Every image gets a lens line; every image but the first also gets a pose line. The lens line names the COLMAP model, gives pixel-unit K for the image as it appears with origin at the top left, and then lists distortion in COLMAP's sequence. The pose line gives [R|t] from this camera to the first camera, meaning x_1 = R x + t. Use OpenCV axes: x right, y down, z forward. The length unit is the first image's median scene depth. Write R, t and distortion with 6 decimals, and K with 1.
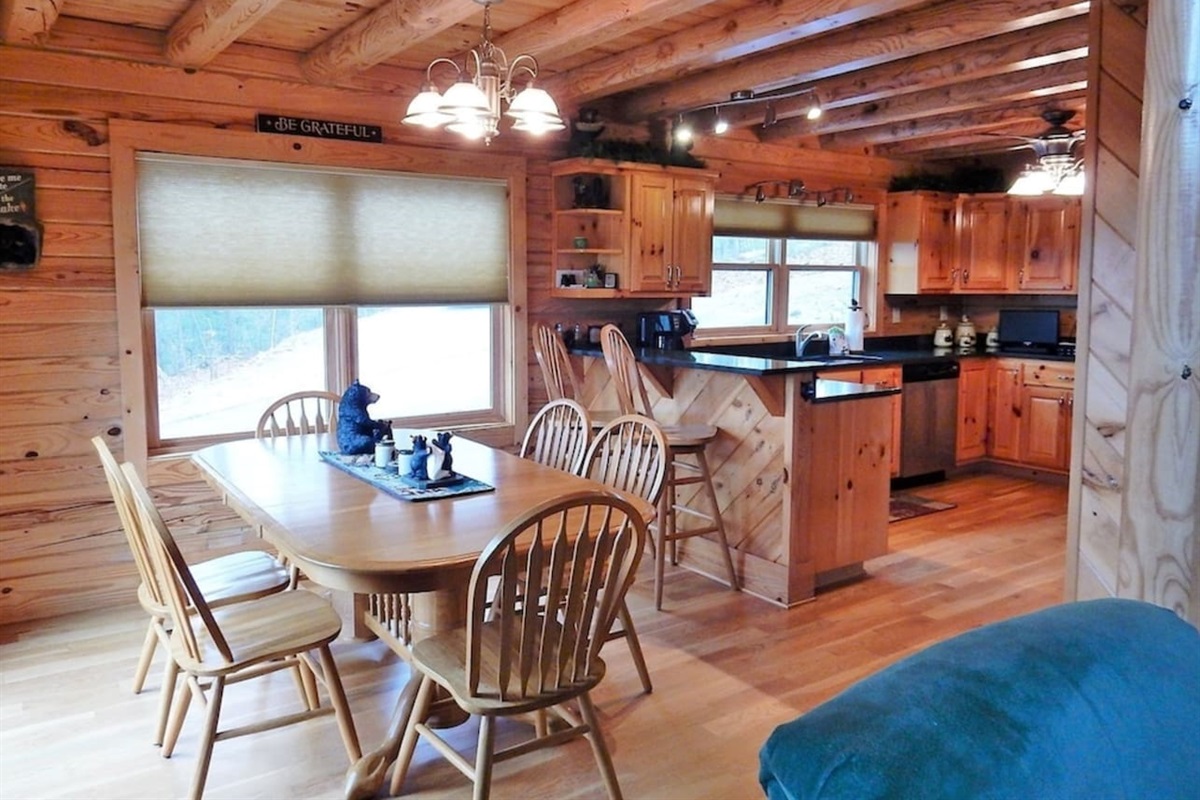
lens RADIAL K [[895.1, 0, 595.1], [0, 895.1, 361.3], [0, 0, 1]] dist [-0.009413, 0.015737]
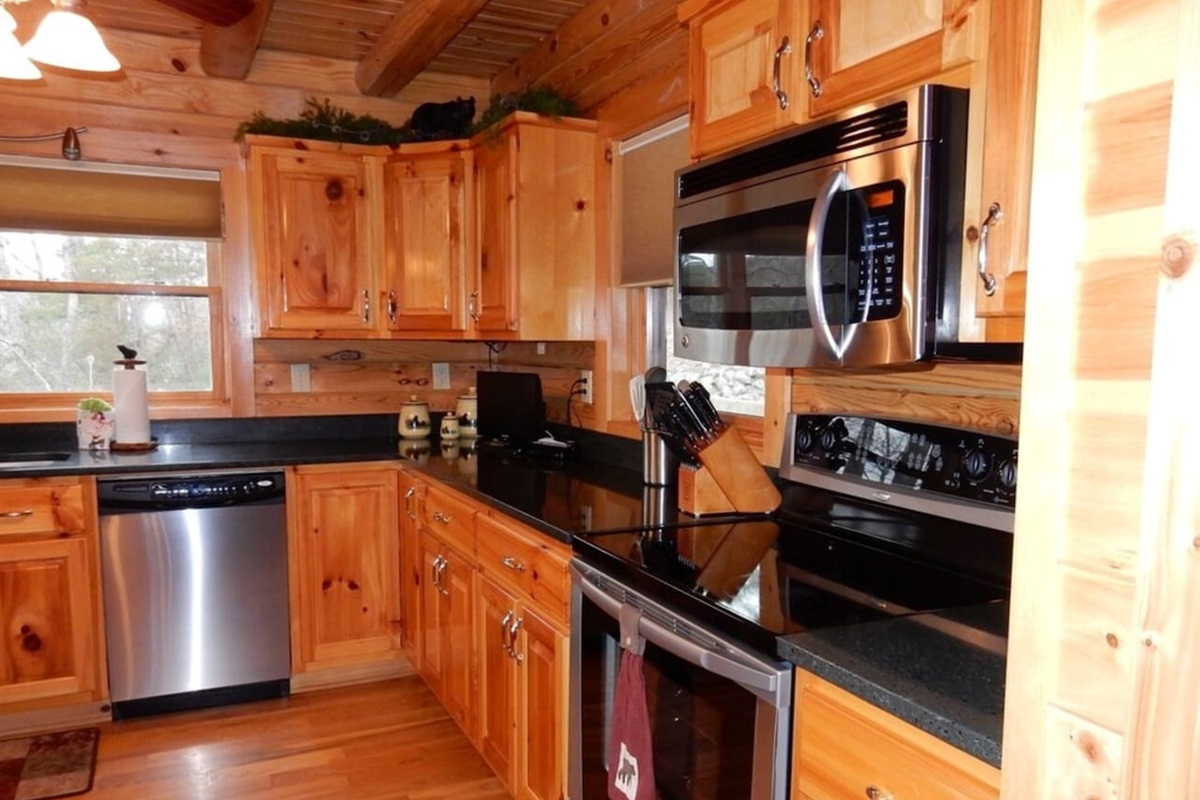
lens RADIAL K [[895.1, 0, 584.2], [0, 895.1, 446.8], [0, 0, 1]] dist [-0.009413, 0.015737]
pose [[0.985674, 0.028504, -0.166237, 0.943321], [-0.024591, 0.999371, 0.025549, -0.043441], [0.166861, -0.021096, 0.985755, 0.763110]]
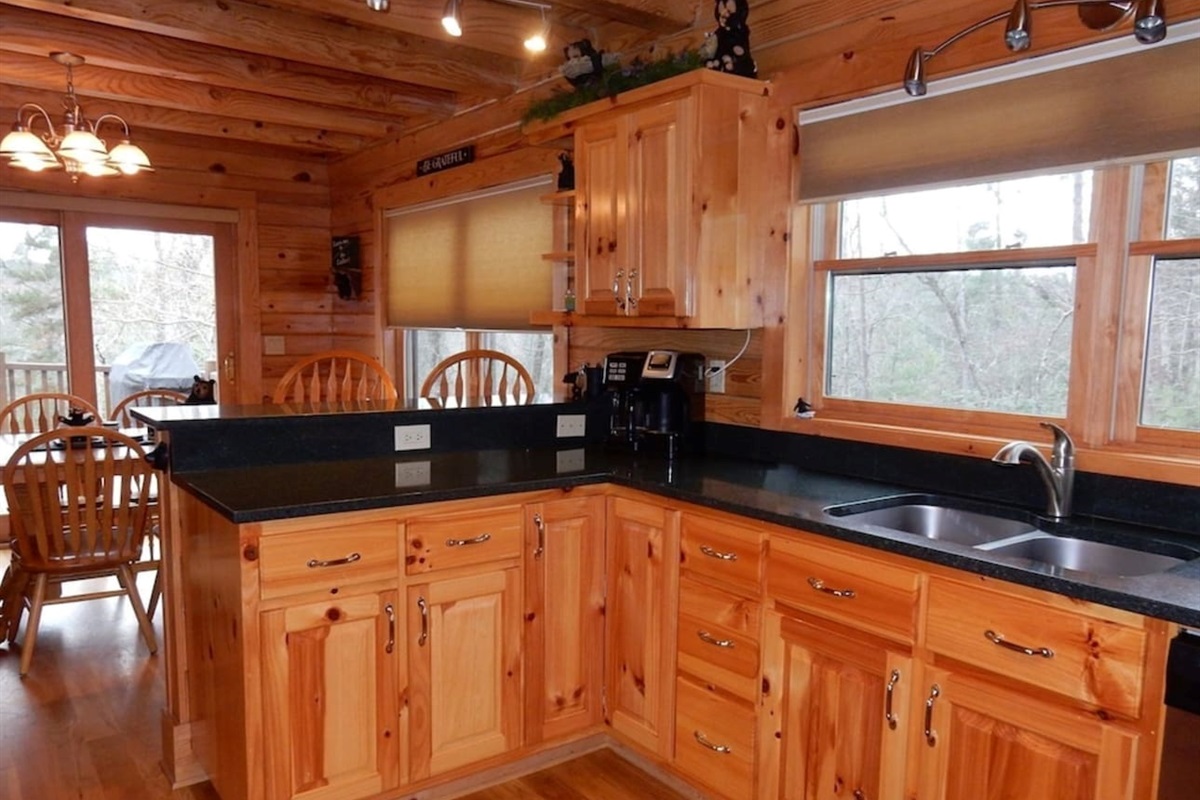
lens RADIAL K [[895.1, 0, 601.8], [0, 895.1, 442.5], [0, 0, 1]] dist [-0.009413, 0.015737]
pose [[0.032807, 0.130364, -0.990923, 0.778733], [-0.101000, 0.986814, 0.126479, -0.081001], [0.994345, 0.095934, 0.045541, 1.134825]]
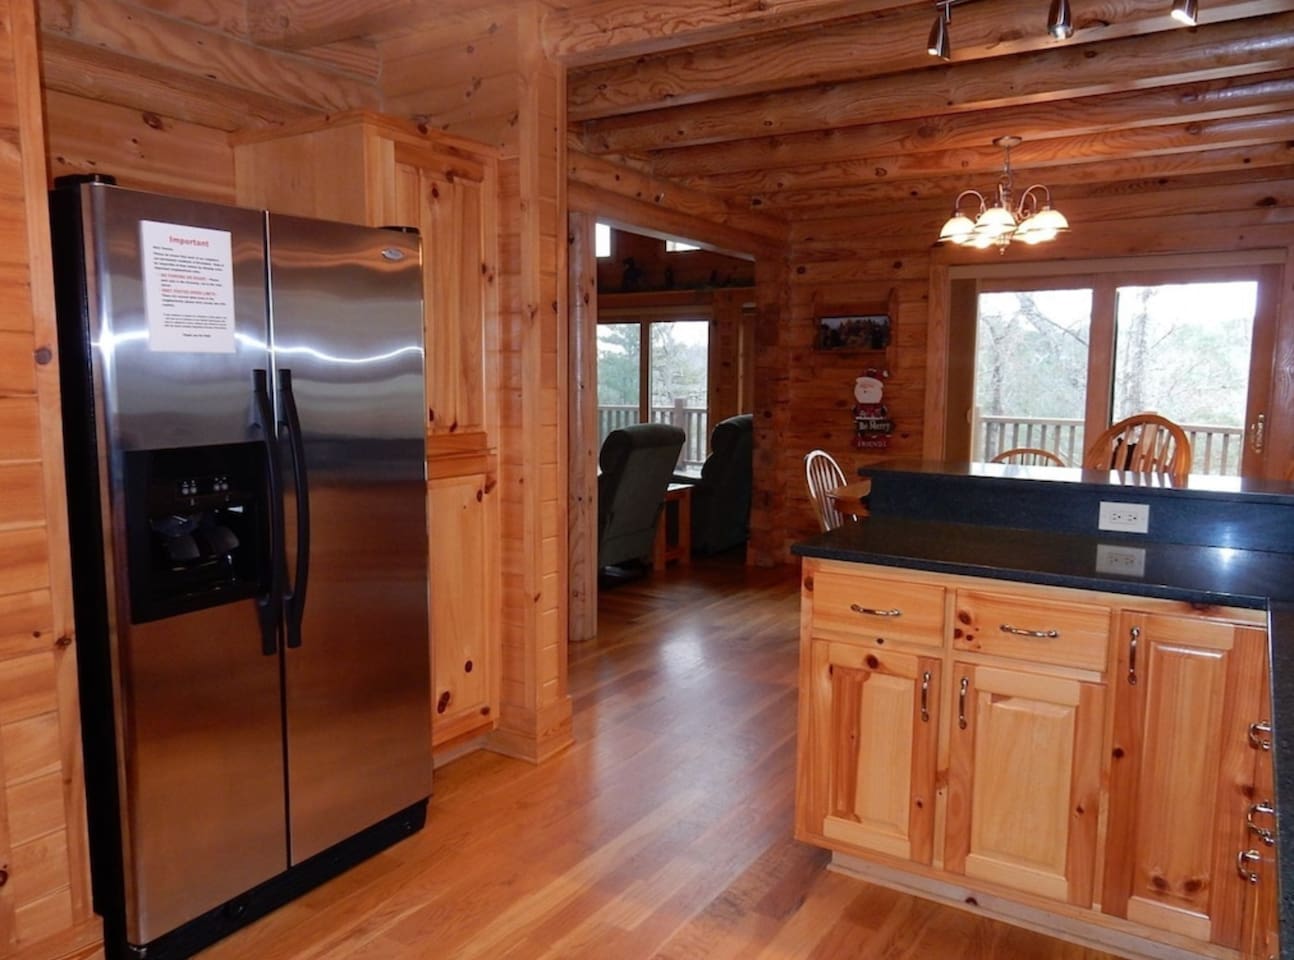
lens RADIAL K [[974.5, 0, 639.0], [0, 974.5, 484.5], [0, 0, 1]] dist [-0.006723, 0.002933]
pose [[-0.924444, 0.039345, -0.379283, 0.631091], [-0.038259, 0.980073, 0.194916, -0.113620], [0.379395, 0.194700, -0.904517, 1.451125]]
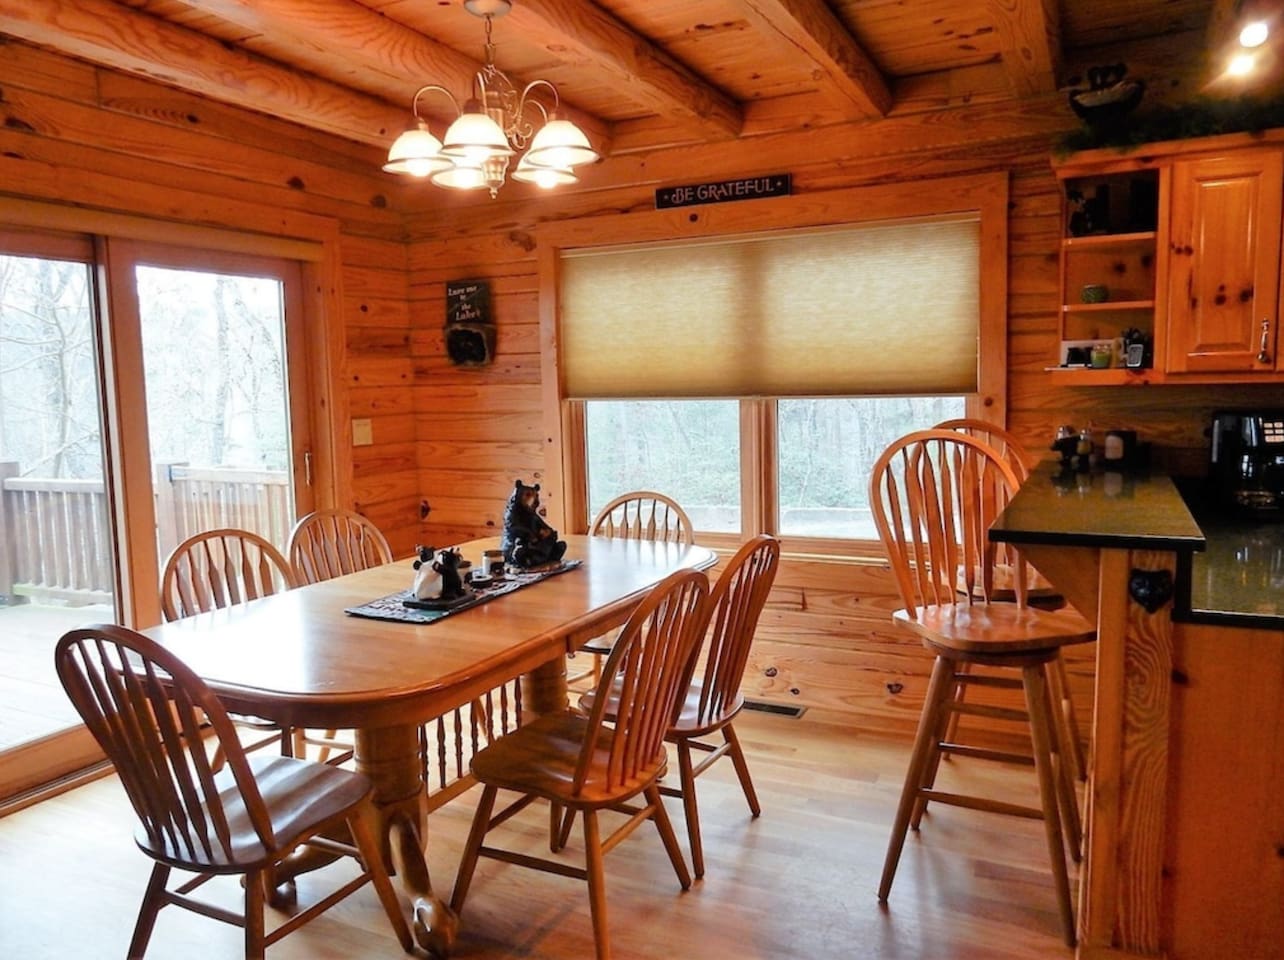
lens RADIAL K [[967.0, 0, 640.3], [0, 967.0, 484.6], [0, 0, 1]] dist [-0.006723, 0.002933]
pose [[0.471627, 0.082878, -0.877894, 0.484154], [-0.053360, 0.996431, 0.065403, -0.034188], [0.880182, 0.015999, 0.474367, 0.477747]]
